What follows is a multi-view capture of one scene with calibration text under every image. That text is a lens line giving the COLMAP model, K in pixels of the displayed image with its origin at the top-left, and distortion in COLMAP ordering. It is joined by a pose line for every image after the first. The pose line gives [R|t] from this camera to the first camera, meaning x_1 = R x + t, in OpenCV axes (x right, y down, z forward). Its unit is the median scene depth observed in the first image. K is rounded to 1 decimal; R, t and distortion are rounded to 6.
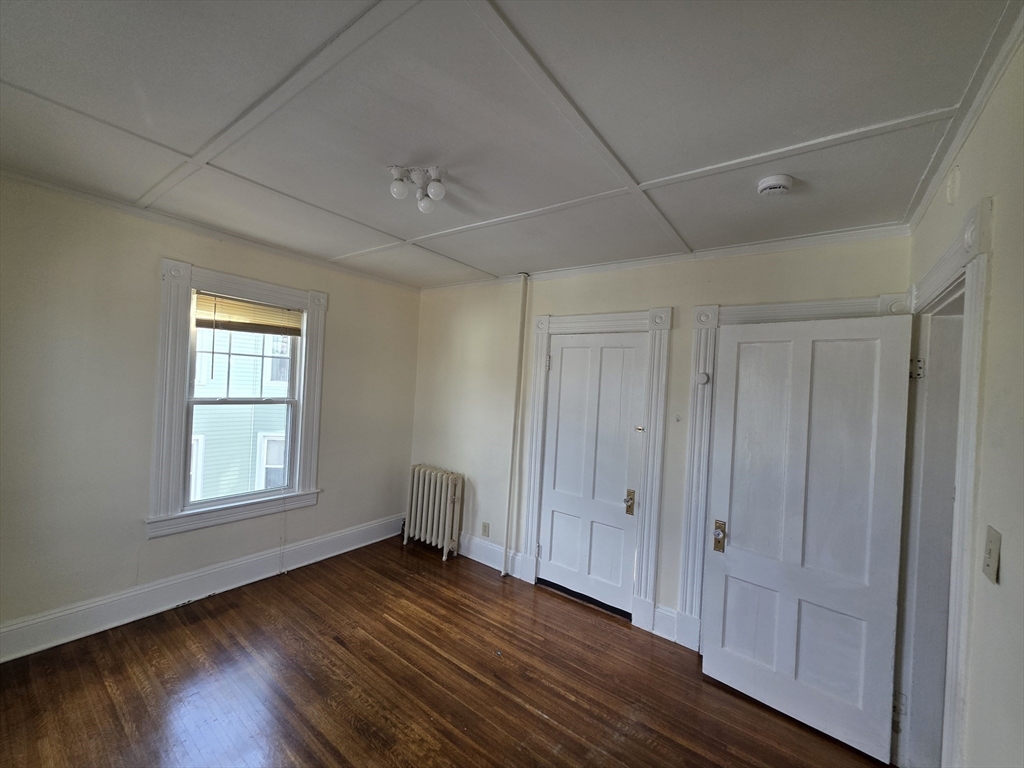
lens RADIAL K [[407.6, 0, 510.7], [0, 407.6, 382.3], [0, 0, 1]] dist [-0.003085, -0.000695]
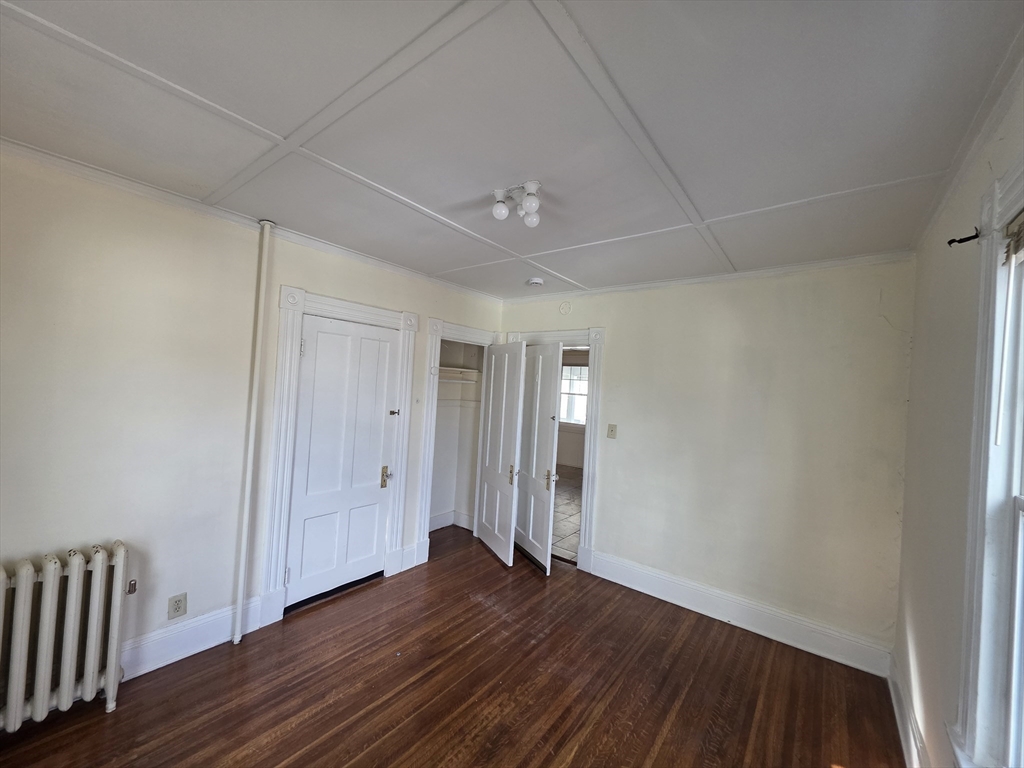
lens RADIAL K [[407.6, 0, 510.7], [0, 407.6, 382.0], [0, 0, 1]] dist [-0.003085, -0.000695]
pose [[0.015475, -0.046402, 0.998803, -0.907371], [-0.056499, 0.997286, 0.047207, -0.051328], [-0.998283, -0.057162, 0.012812, 0.698115]]
